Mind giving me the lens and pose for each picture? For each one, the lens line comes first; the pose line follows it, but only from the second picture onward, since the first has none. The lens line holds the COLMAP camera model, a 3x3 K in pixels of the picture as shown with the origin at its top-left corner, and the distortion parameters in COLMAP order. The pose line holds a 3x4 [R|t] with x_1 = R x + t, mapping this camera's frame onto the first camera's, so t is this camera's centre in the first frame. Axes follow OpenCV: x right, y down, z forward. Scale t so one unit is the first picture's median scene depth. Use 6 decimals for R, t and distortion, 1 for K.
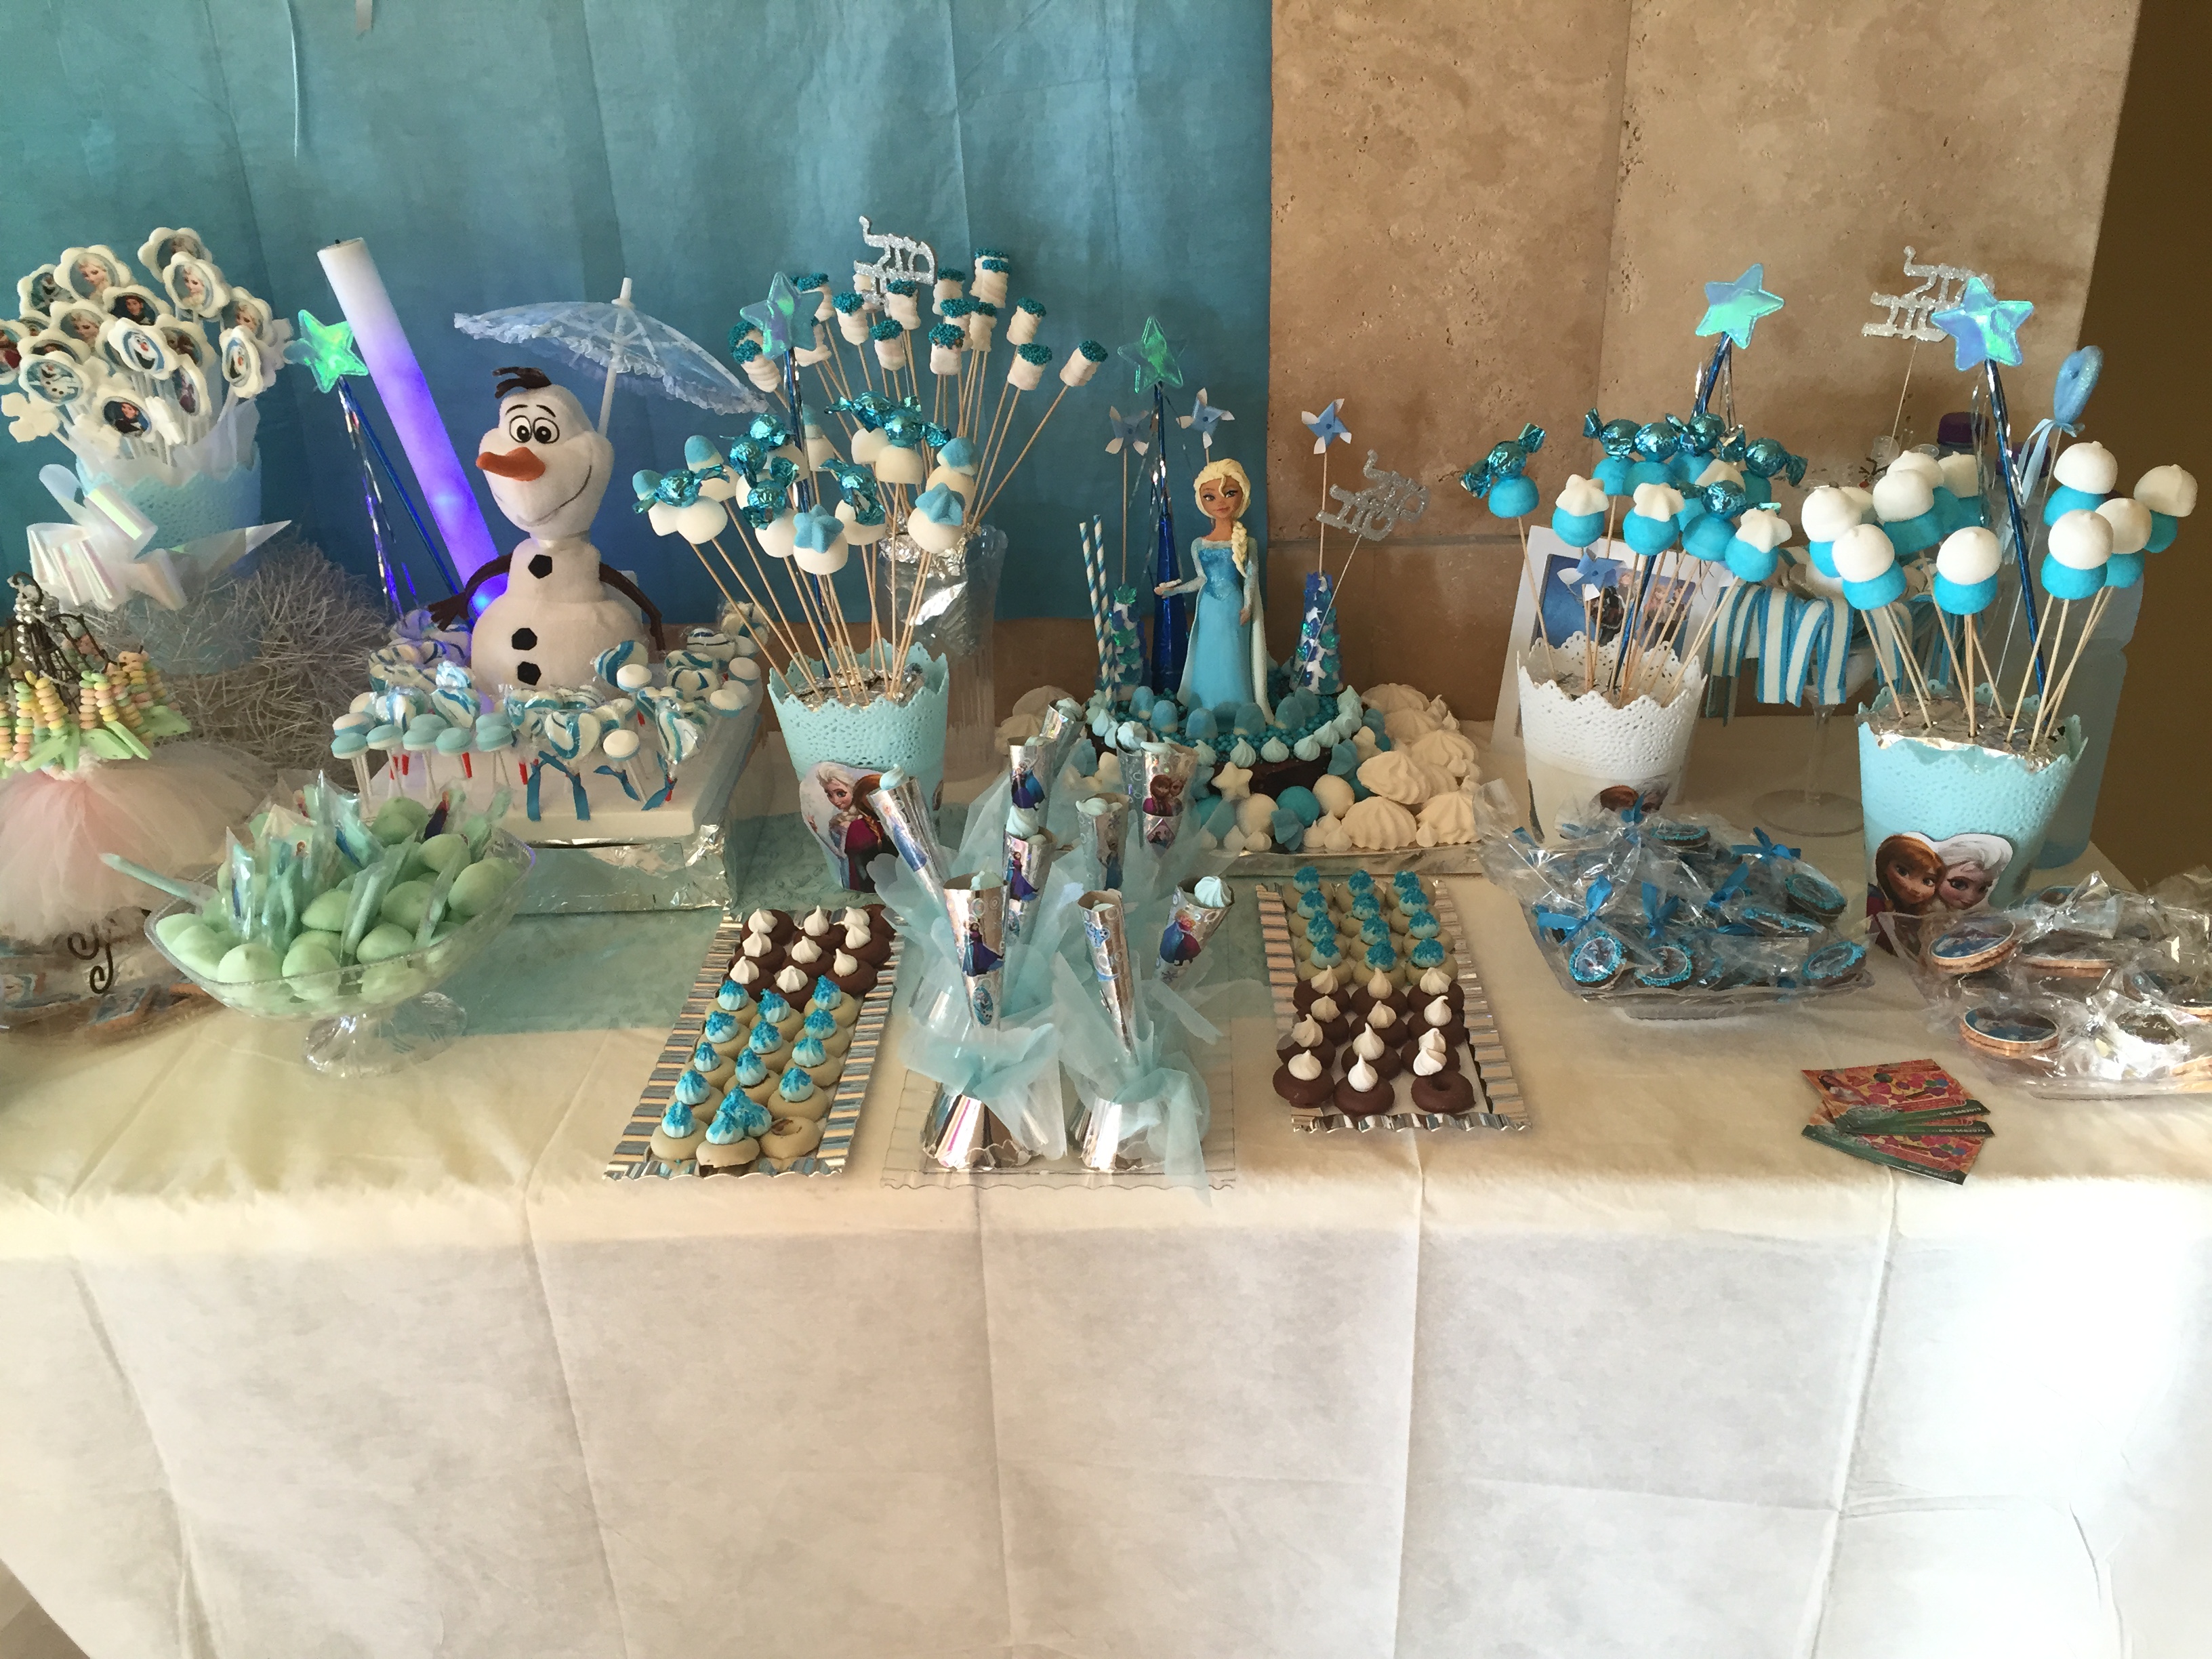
lens RADIAL K [[1899.5, 0, 1107.1], [0, 1899.5, 828.5], [0, 0, 1]] dist [0.035902, -0.001120]
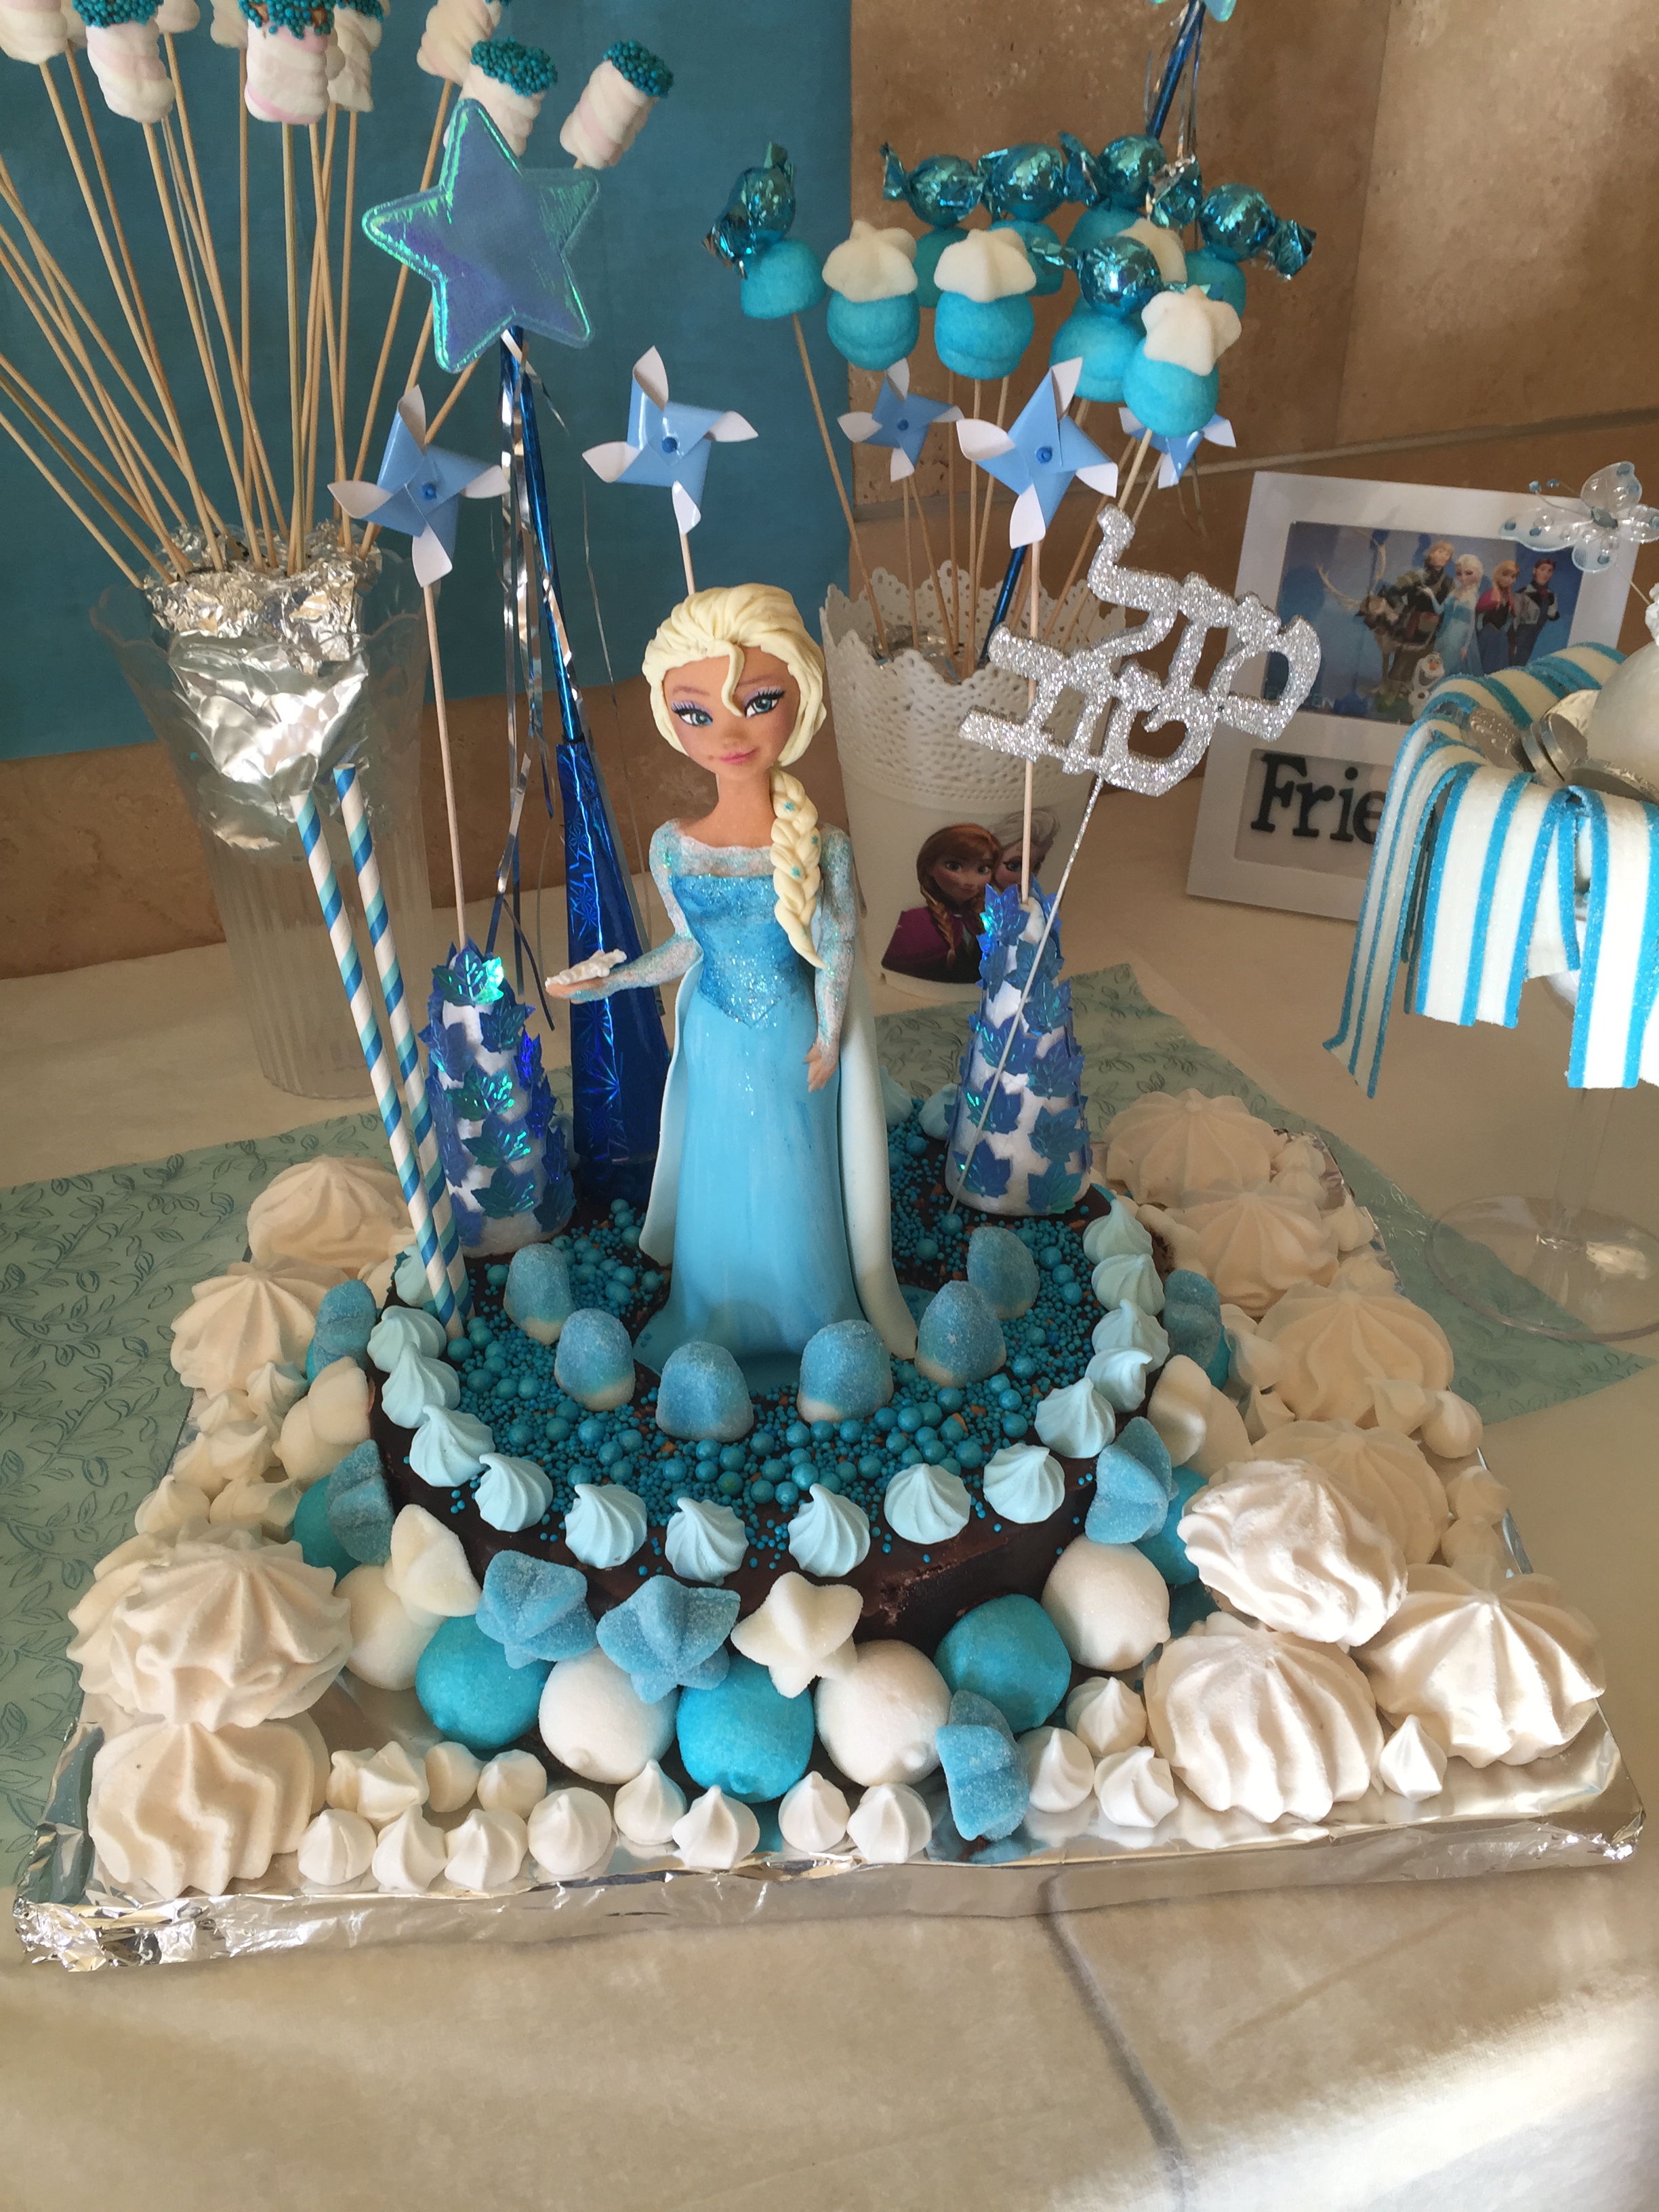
lens RADIAL K [[1917.4, 0, 829.6], [0, 1917.4, 1099.4], [0, 0, 1]] dist [0.065714, -0.004035]
pose [[0.996257, -0.047143, 0.072450, 0.047553], [0.035435, 0.987257, 0.155138, -0.151803], [-0.078841, -0.151990, 0.985232, 0.642655]]
